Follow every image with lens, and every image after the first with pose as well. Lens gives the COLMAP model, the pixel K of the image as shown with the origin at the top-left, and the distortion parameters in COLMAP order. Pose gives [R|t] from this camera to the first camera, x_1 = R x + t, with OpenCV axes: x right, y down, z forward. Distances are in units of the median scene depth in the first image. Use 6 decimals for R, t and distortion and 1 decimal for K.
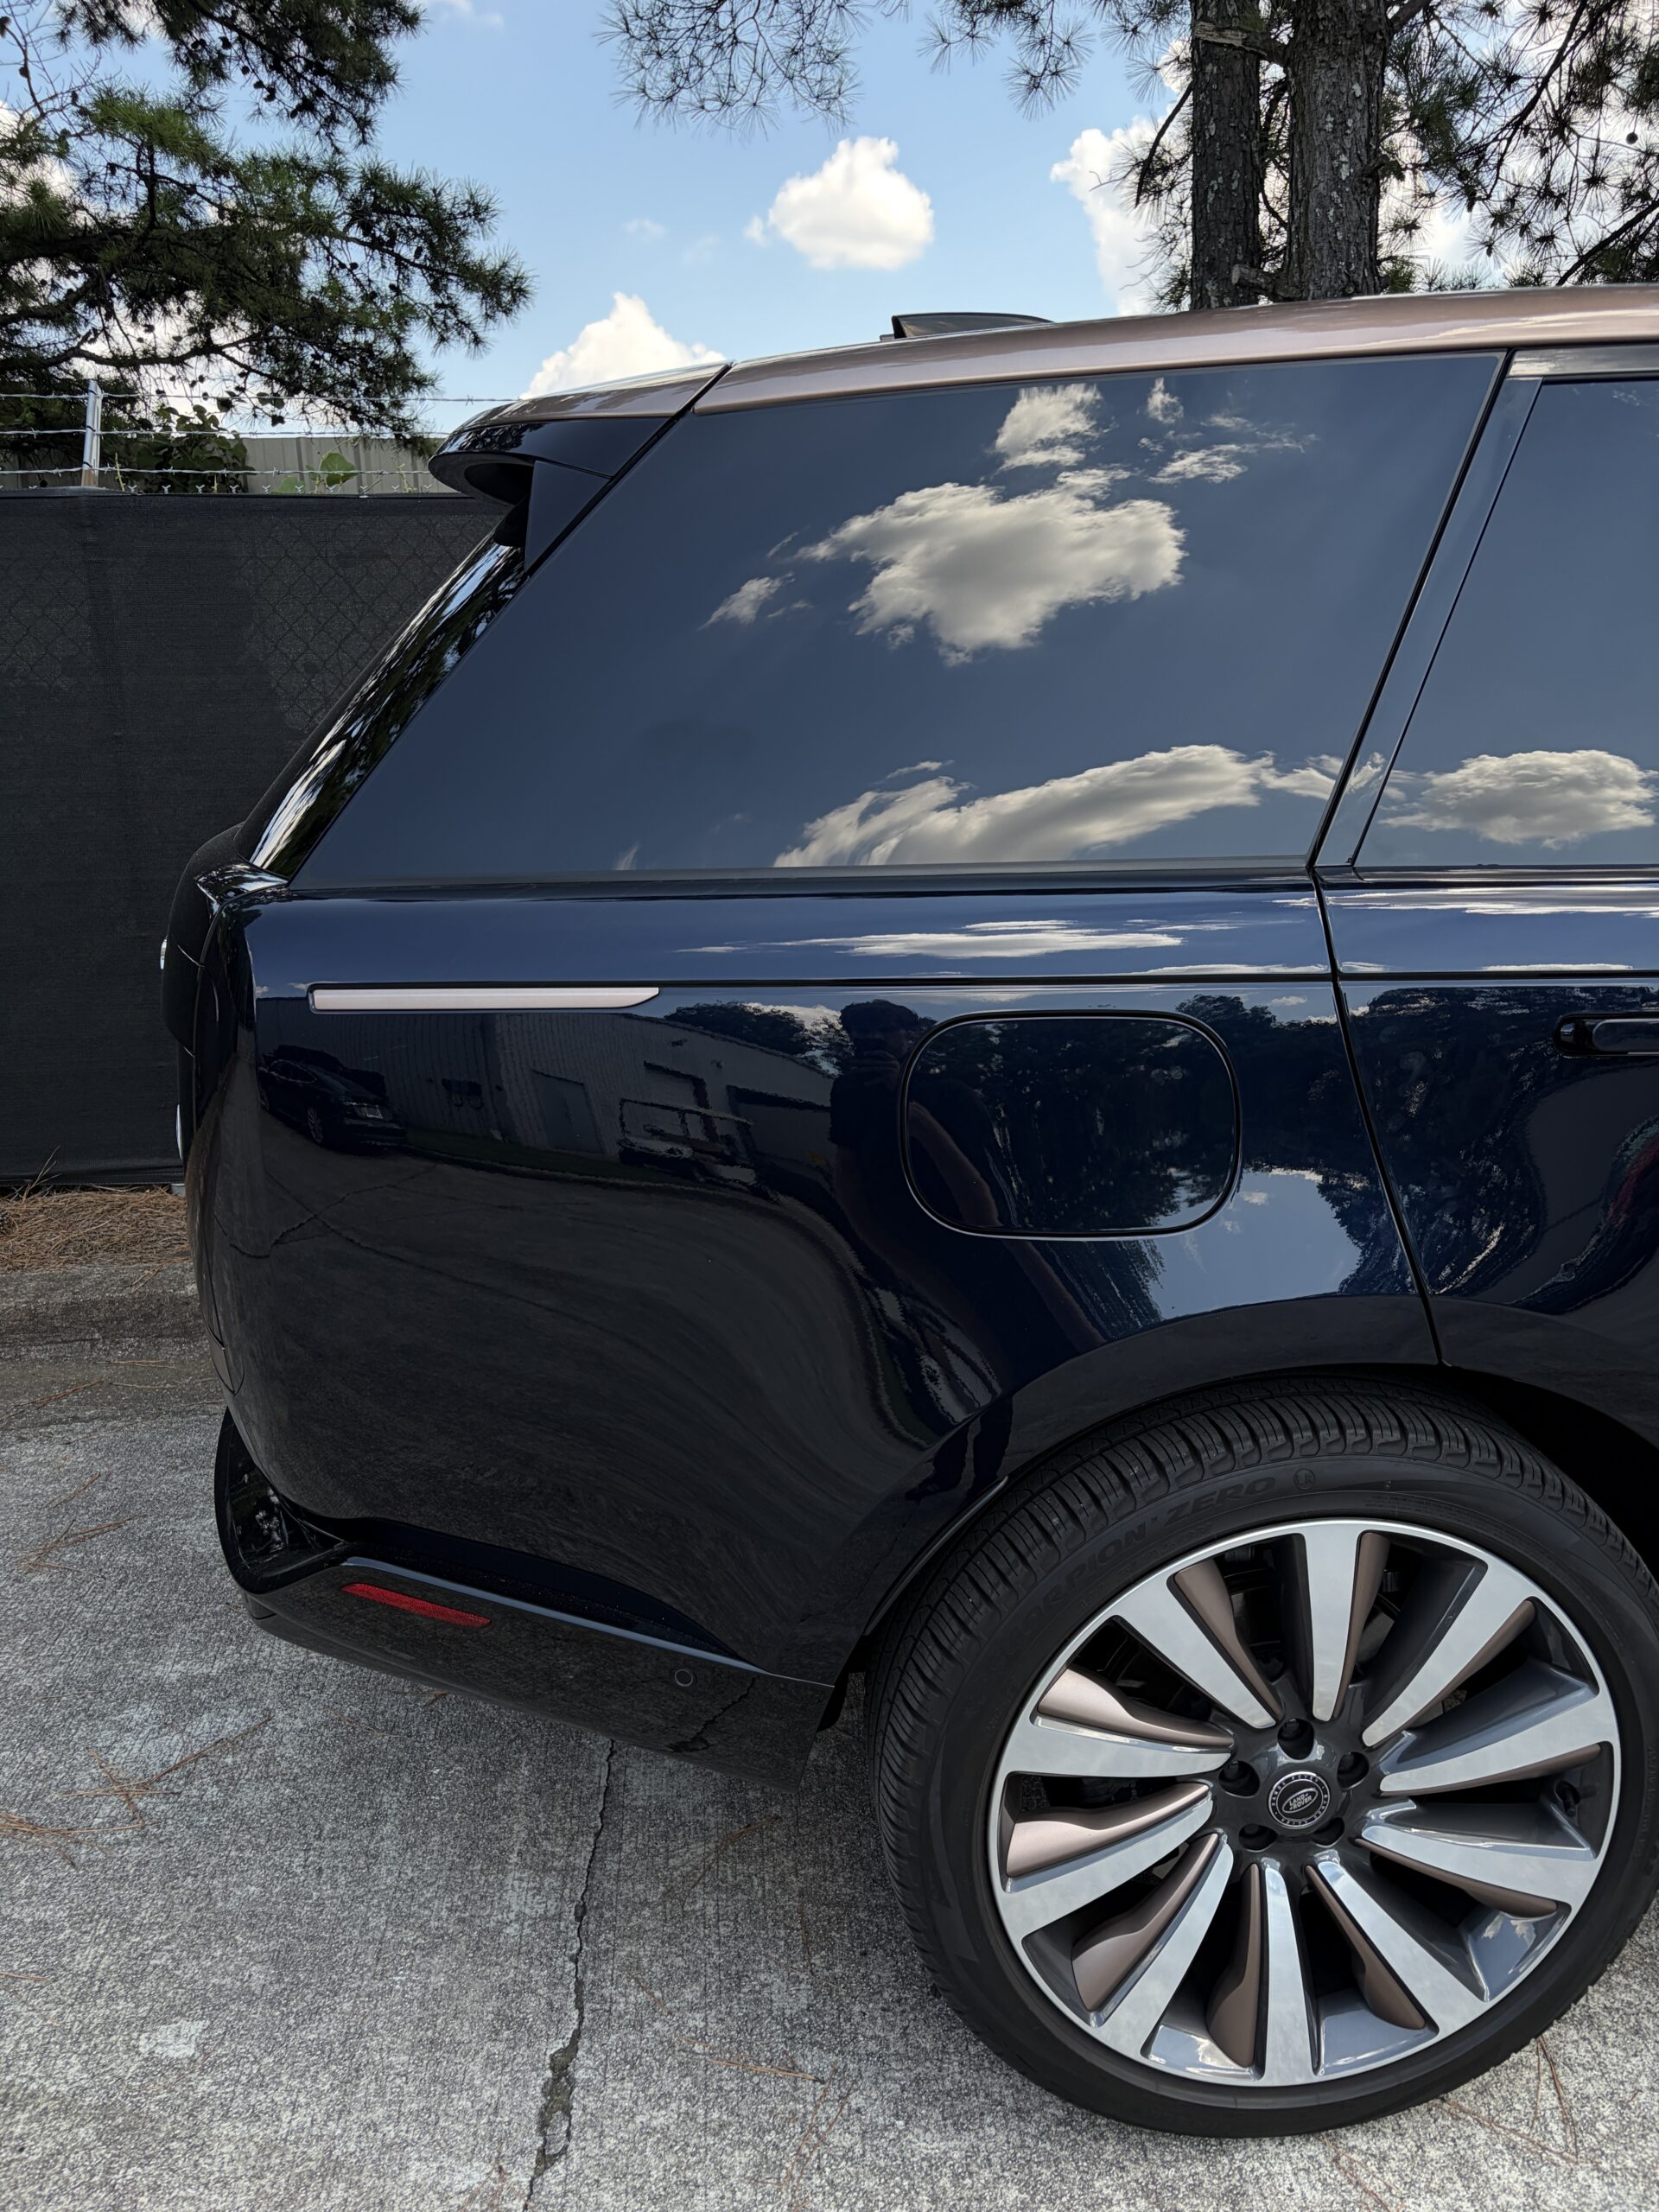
lens RADIAL K [[1705.3, 0, 836.6], [0, 1705.3, 1117.5], [0, 0, 1]] dist [0.015342, -0.007618]
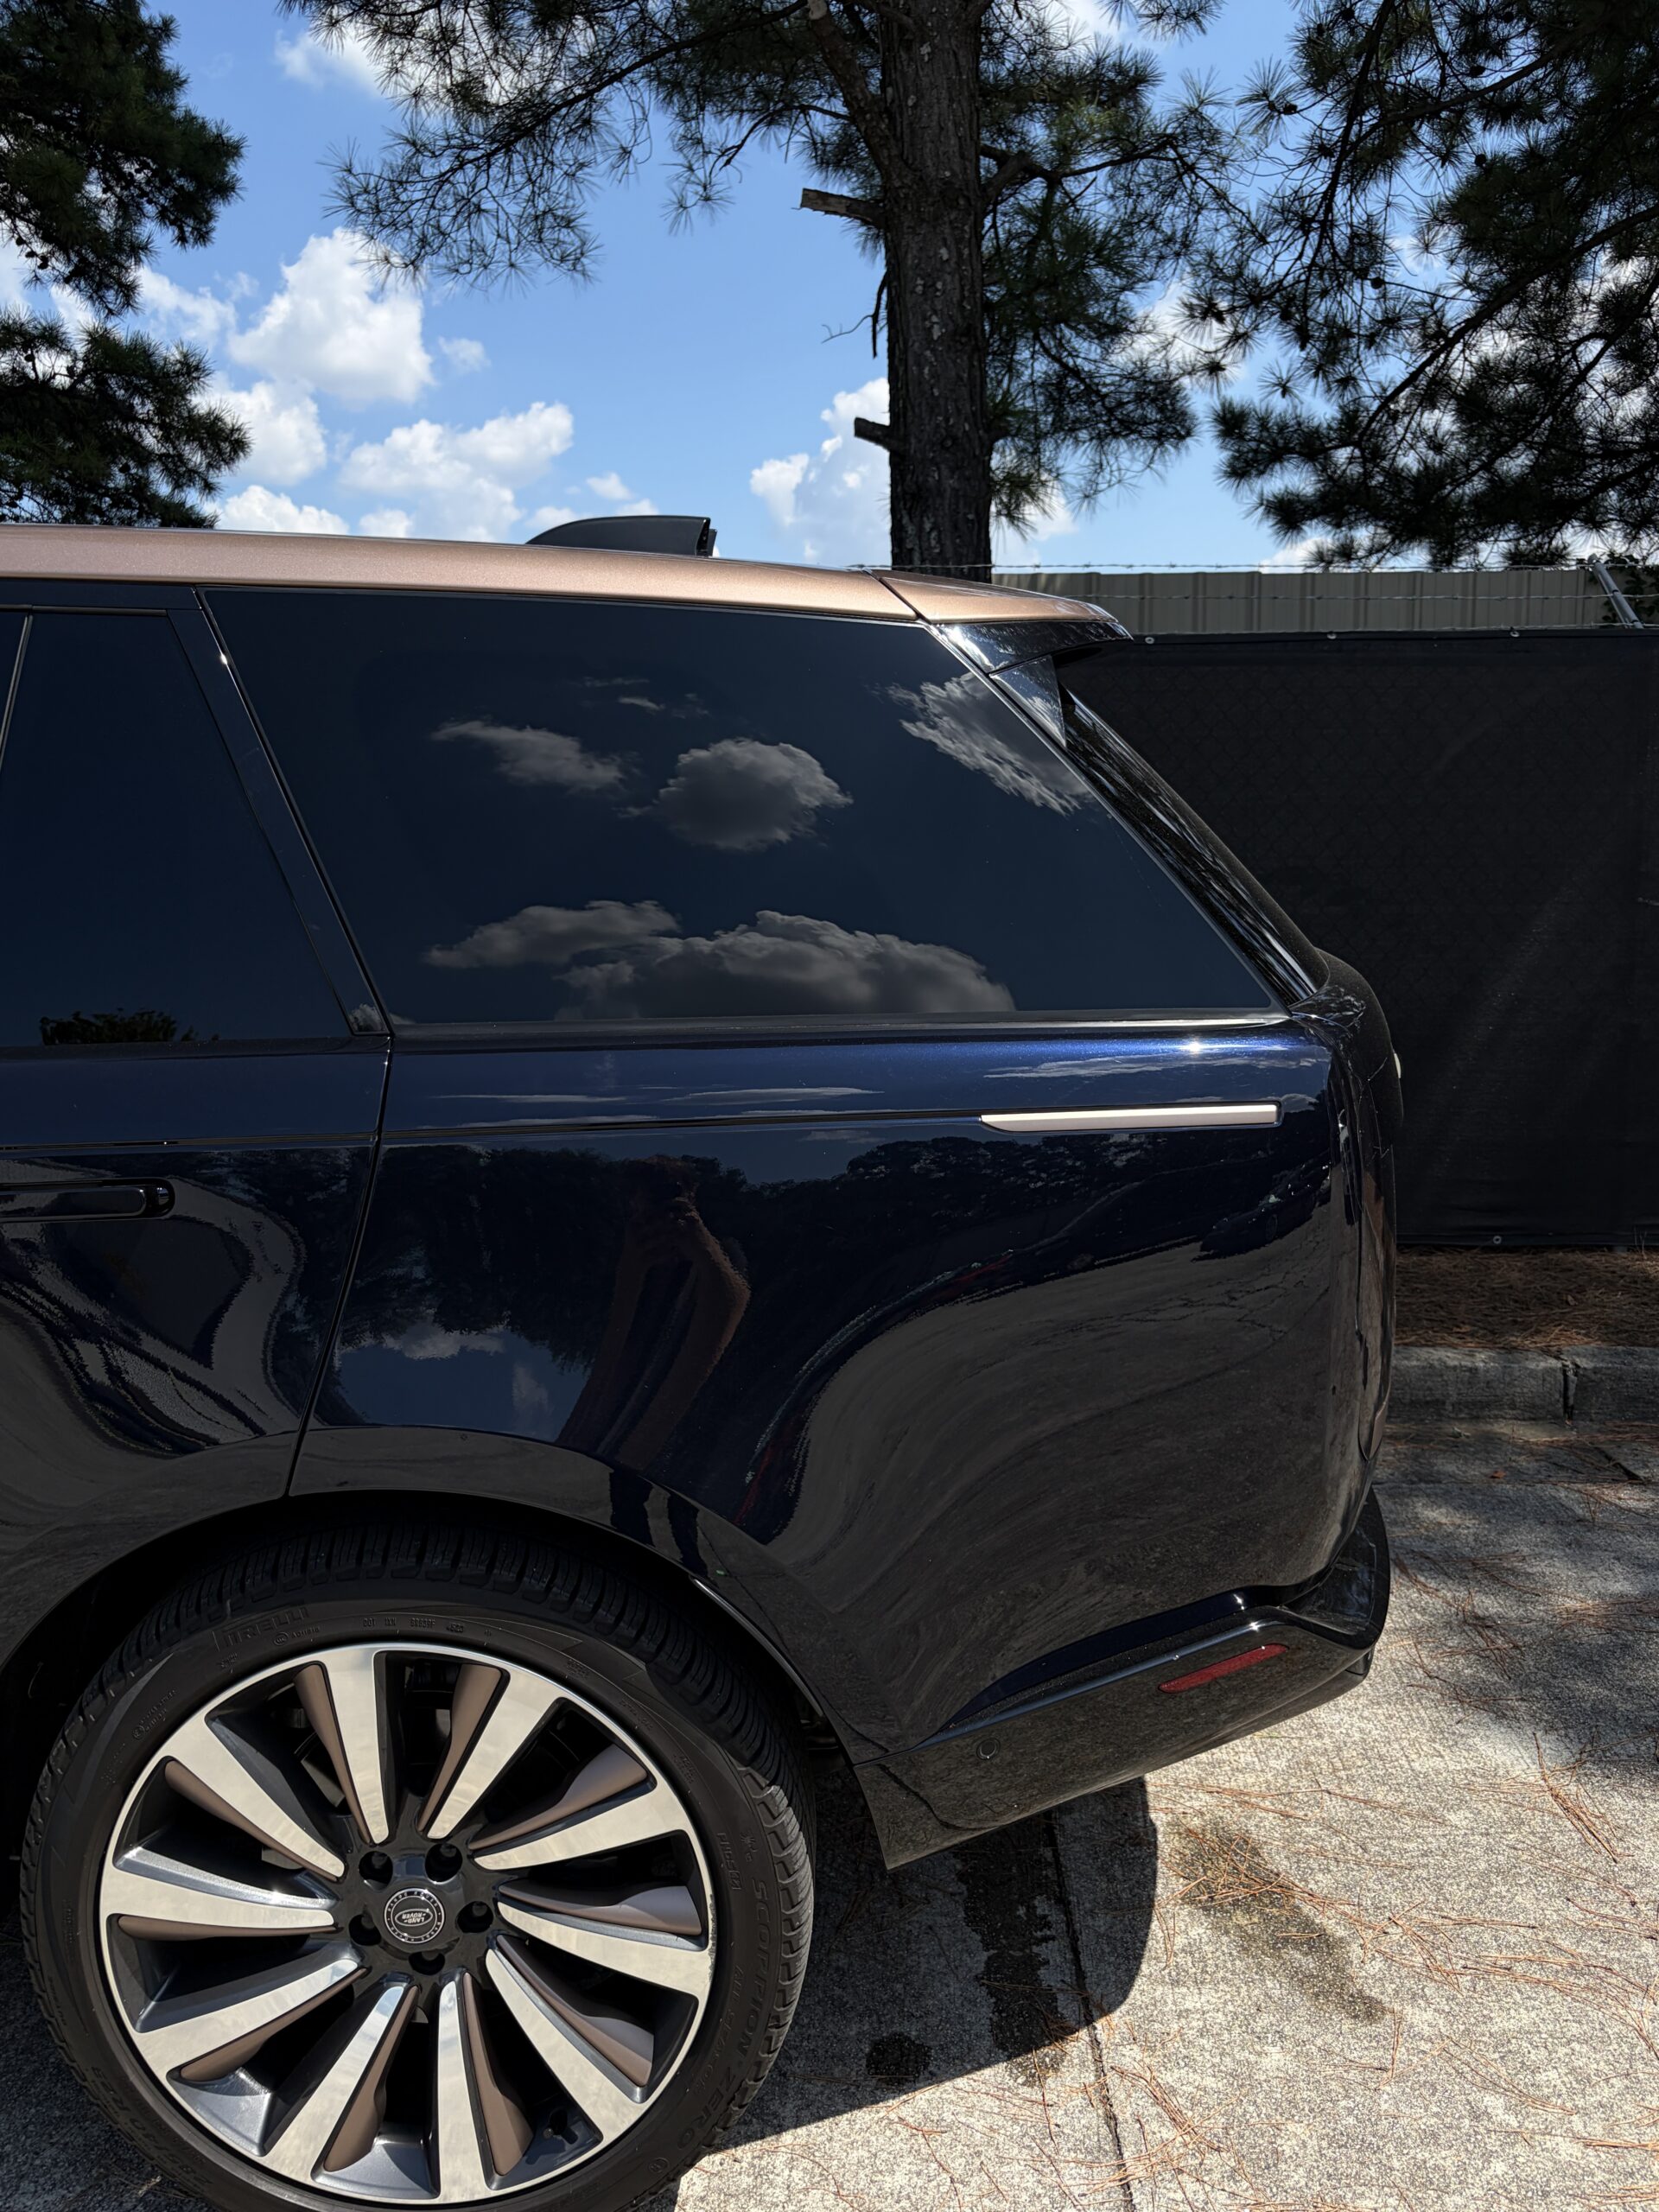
lens RADIAL K [[1773.4, 0, 831.9], [0, 1773.4, 1110.6], [0, 0, 1]] dist [0.006622, 0.050582]
pose [[0.991338, 0.041439, -0.124624, 0.334993], [-0.050511, 0.996229, -0.070539, -0.012246], [0.121231, 0.076223, 0.989693, -0.014241]]
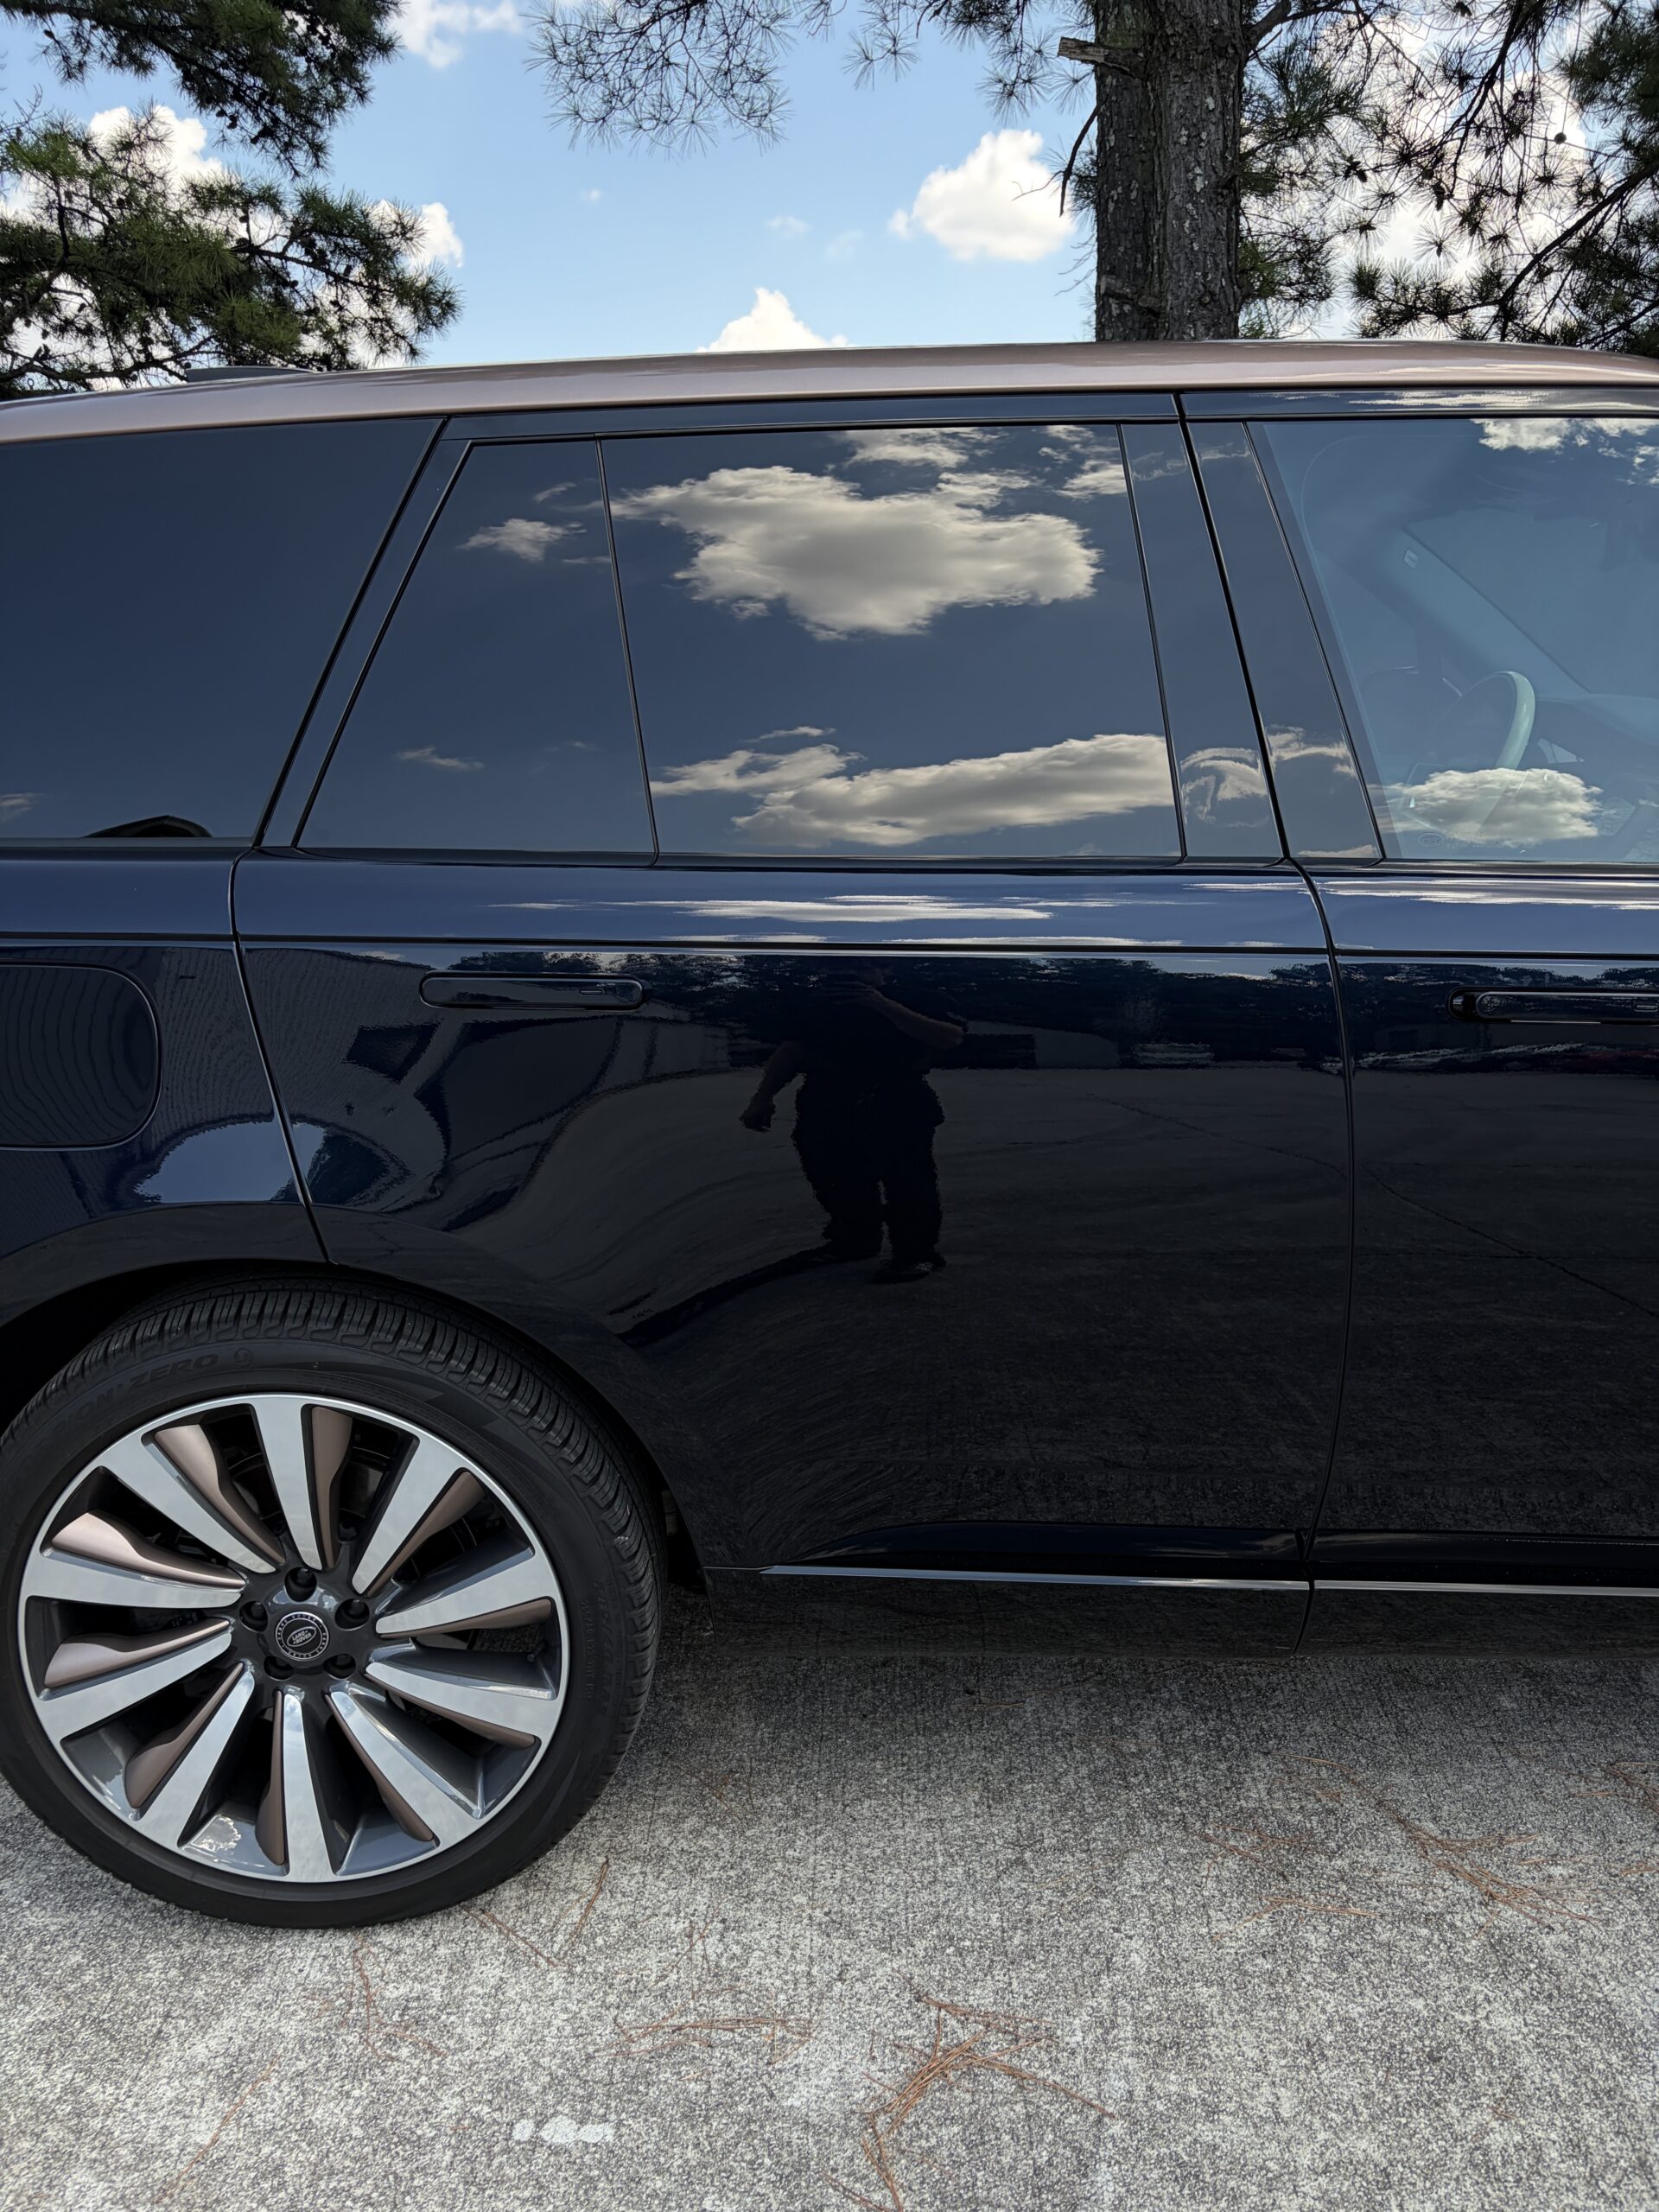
lens RADIAL K [[1671.9, 0, 829.5], [0, 1671.9, 1106.0], [0, 0, 1]] dist [0.068927, -0.064517]
pose [[0.996054, 0.029293, -0.083781, 0.153918], [-0.029180, 0.999571, 0.002566, 0.003978], [0.083821, -0.000111, 0.996481, -0.028913]]
